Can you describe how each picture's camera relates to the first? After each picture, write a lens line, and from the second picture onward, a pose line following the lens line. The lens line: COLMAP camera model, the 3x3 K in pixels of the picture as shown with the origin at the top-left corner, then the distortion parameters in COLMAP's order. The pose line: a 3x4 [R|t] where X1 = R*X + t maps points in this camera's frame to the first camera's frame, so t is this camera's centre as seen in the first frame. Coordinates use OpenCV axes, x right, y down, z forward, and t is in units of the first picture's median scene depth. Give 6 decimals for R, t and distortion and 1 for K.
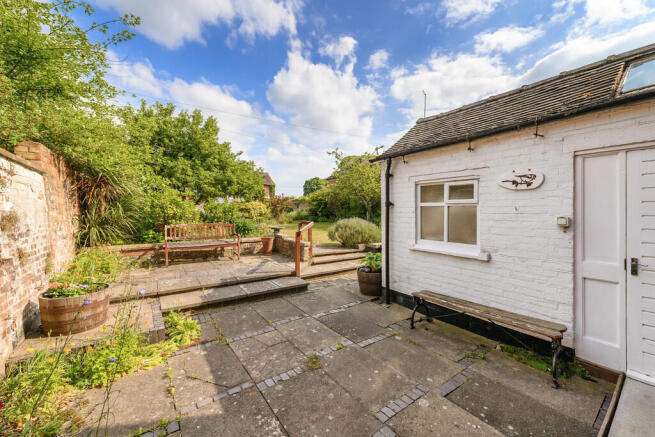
lens RADIAL K [[257.1, 0, 328.4], [0, 257.1, 214.2], [0, 0, 1]] dist [0.002700, 0.000120]
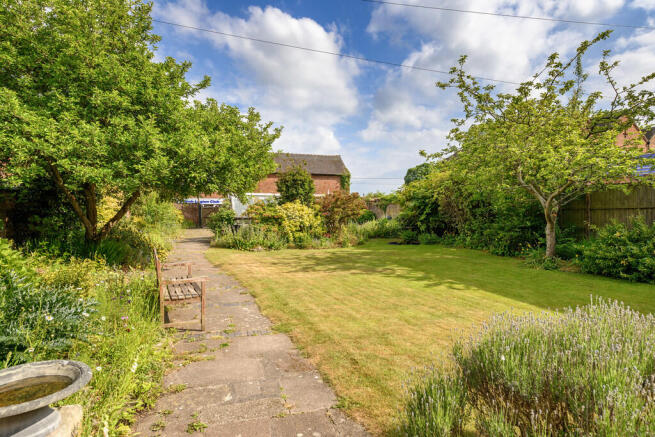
lens RADIAL K [[380.9, 0, 326.0], [0, 380.9, 221.4], [0, 0, 1]] dist [0.007127, 0.000300]
pose [[0.954378, -0.003598, -0.298579, 0.006878], [0.004224, 0.999990, 0.001449, -0.012858], [0.298571, -0.002644, 0.954384, 0.283946]]
